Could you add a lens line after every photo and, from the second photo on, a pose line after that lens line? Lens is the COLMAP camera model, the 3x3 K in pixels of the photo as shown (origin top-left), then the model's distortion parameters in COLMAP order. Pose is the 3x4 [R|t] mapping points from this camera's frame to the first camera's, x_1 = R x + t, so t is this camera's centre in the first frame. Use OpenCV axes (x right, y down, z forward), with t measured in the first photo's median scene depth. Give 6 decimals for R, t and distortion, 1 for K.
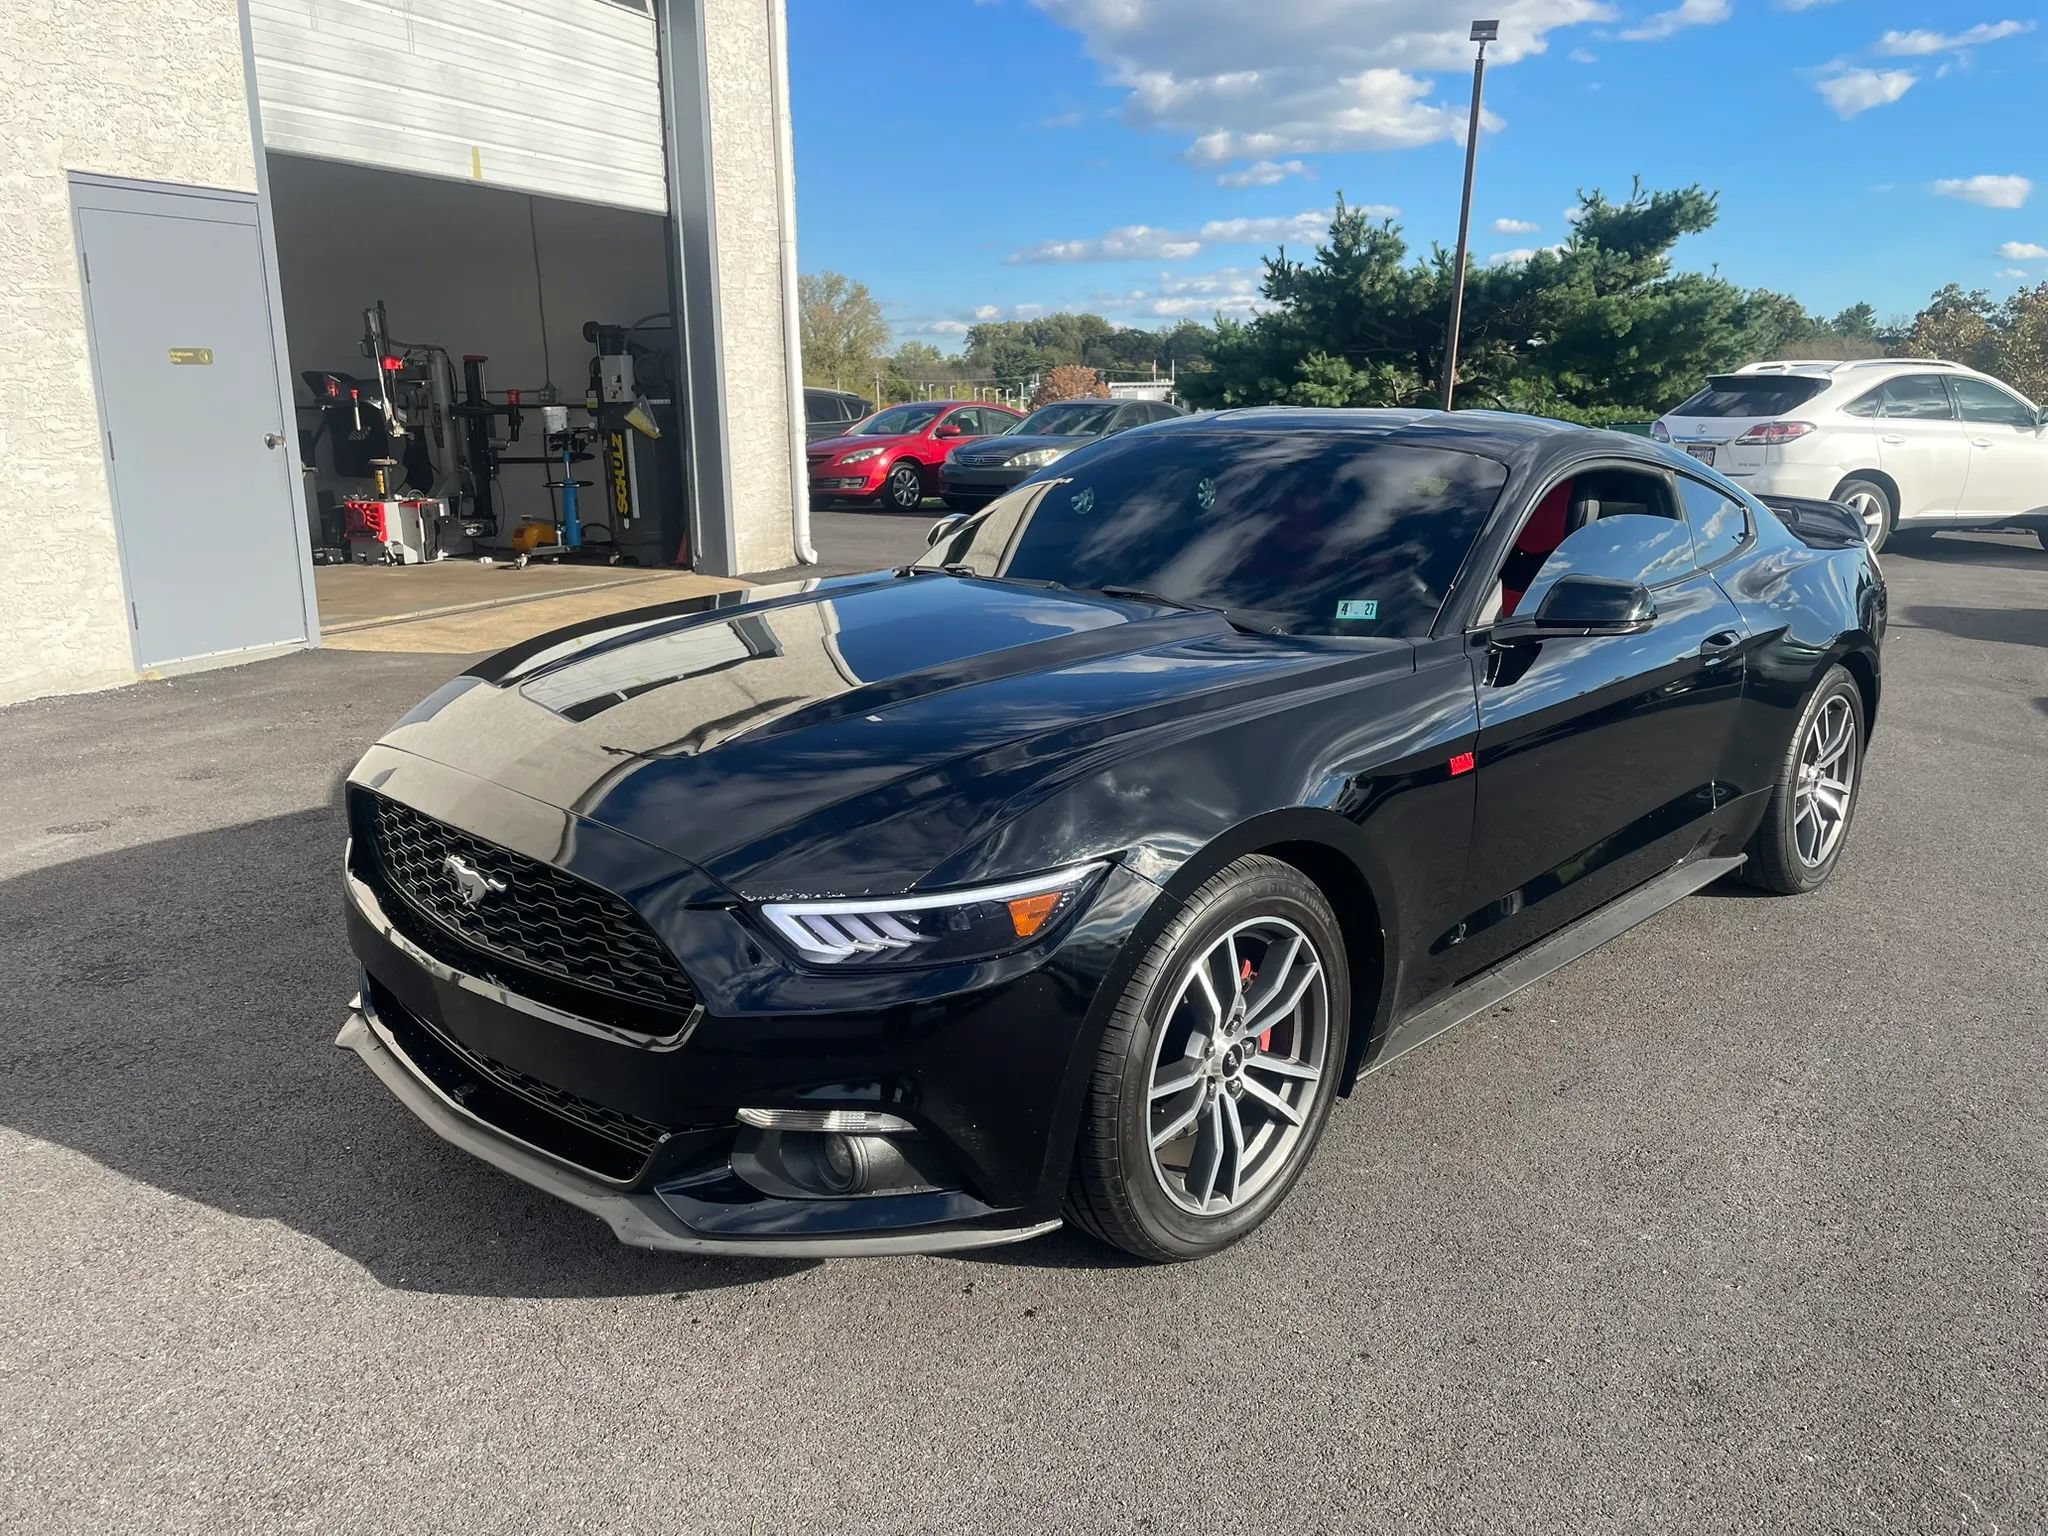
lens RADIAL K [[1546.2, 0, 1048.3], [0, 1546.2, 752.1], [0, 0, 1]] dist [0.079953, -0.100793]
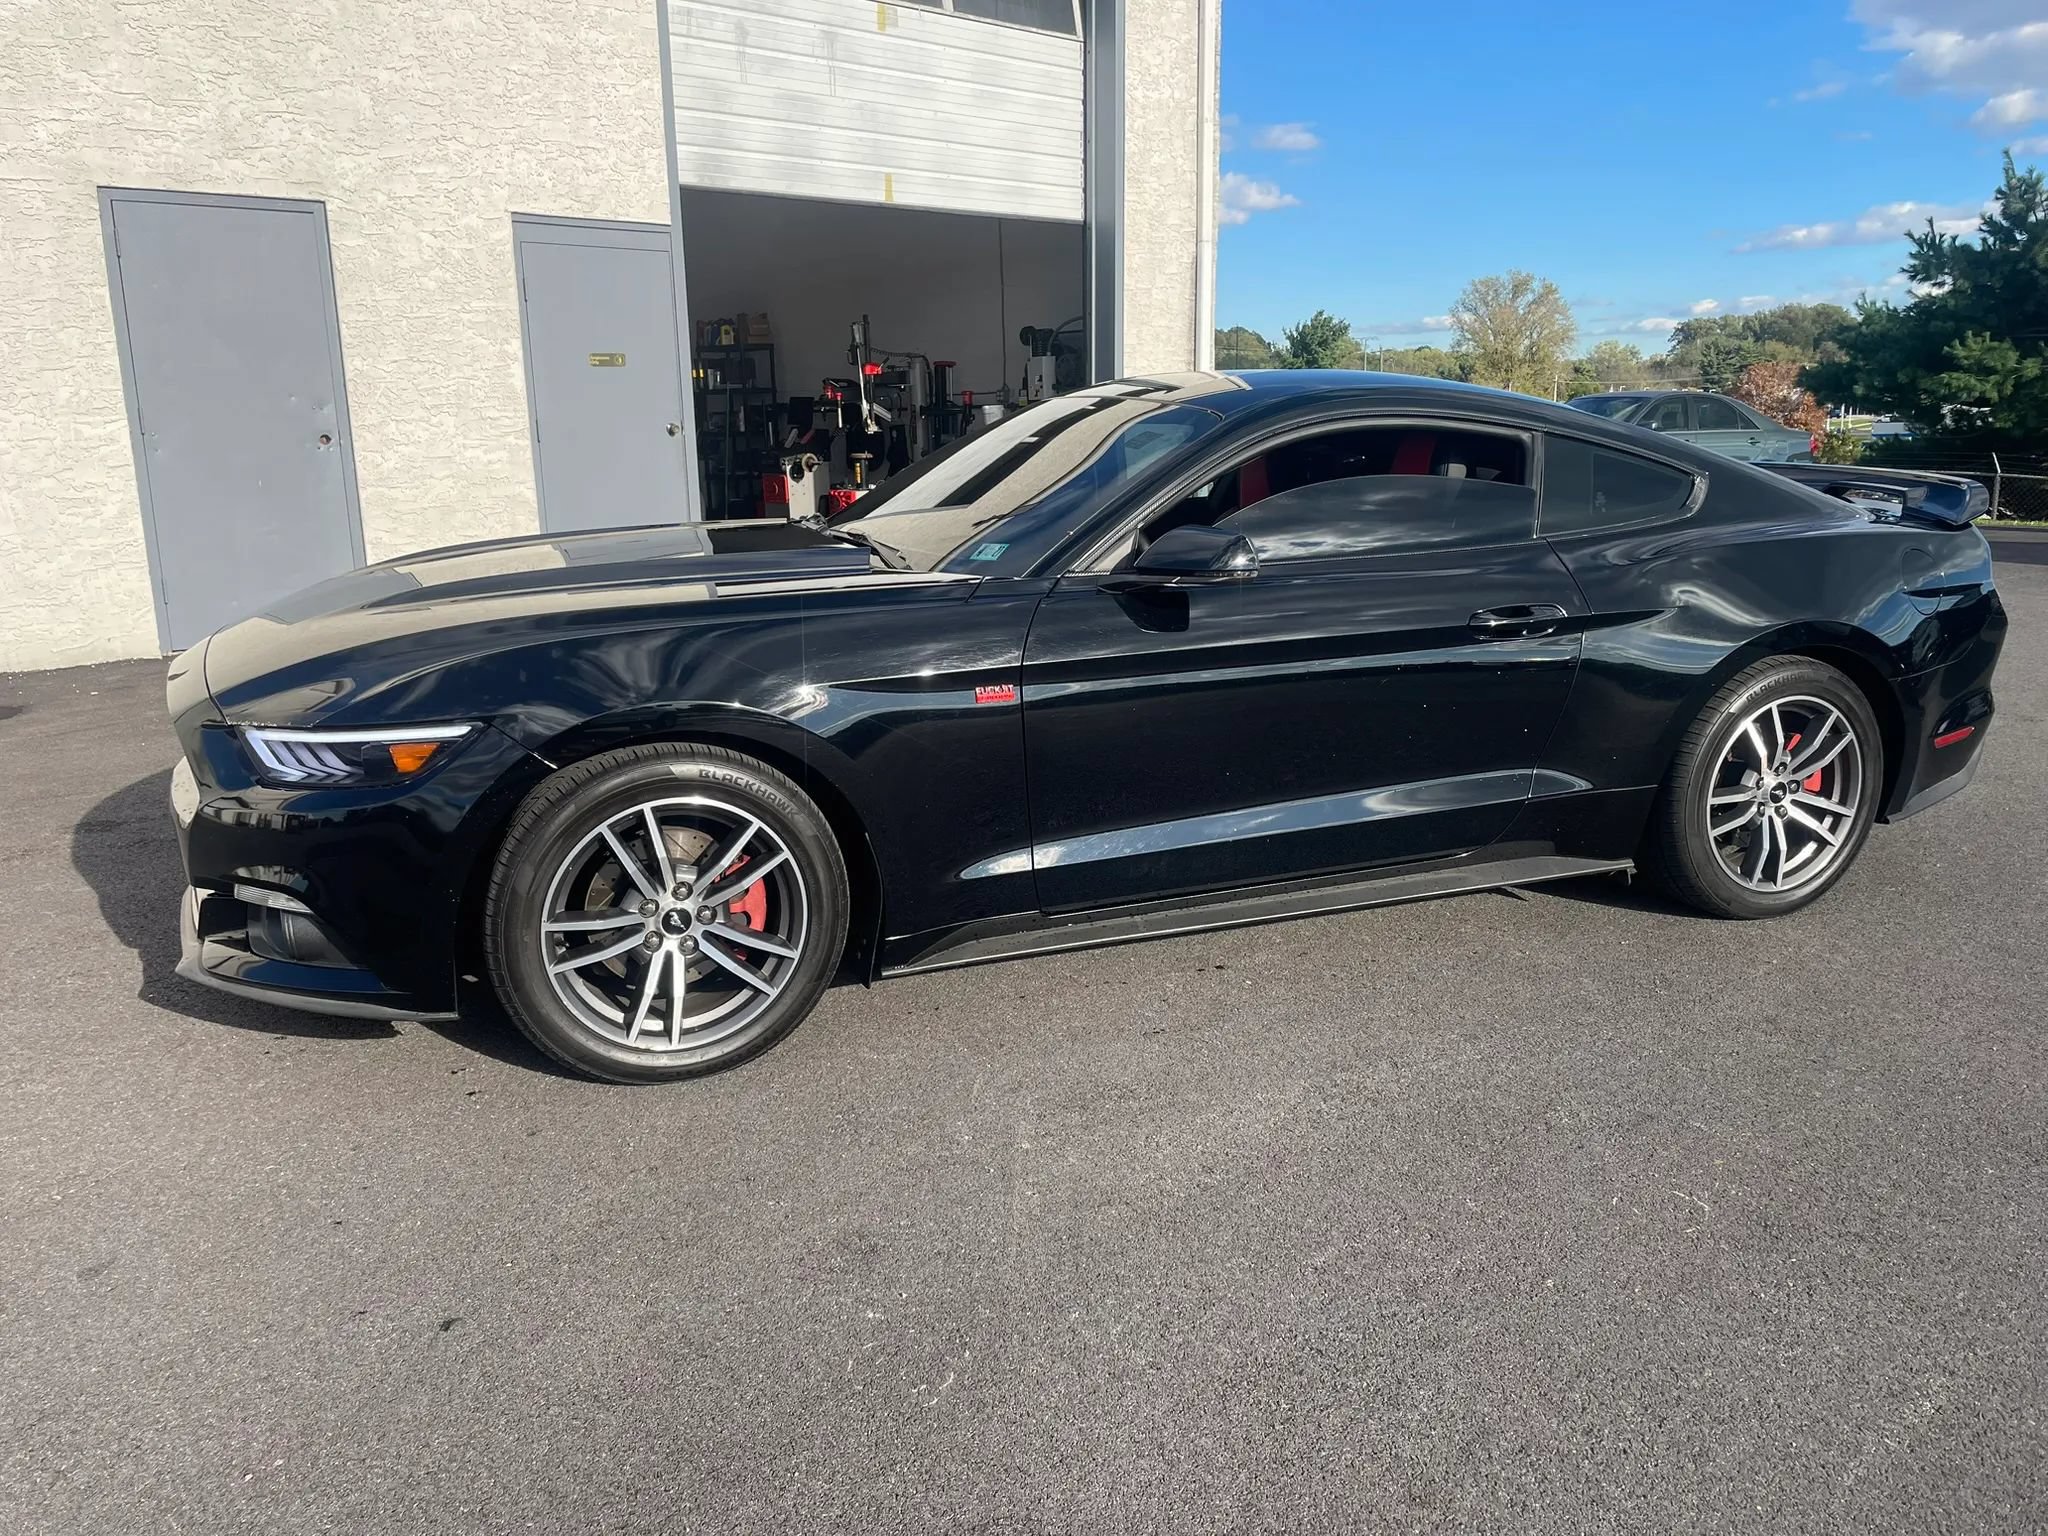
lens RADIAL K [[1543.6, 0, 1017.1], [0, 1543.6, 766.0], [0, 0, 1]] dist [0.082795, -0.107099]
pose [[0.904872, 0.087700, -0.416551, 0.188261], [-0.086287, 0.996022, 0.022260, 0.008292], [0.416846, 0.015800, 0.908840, 0.012611]]
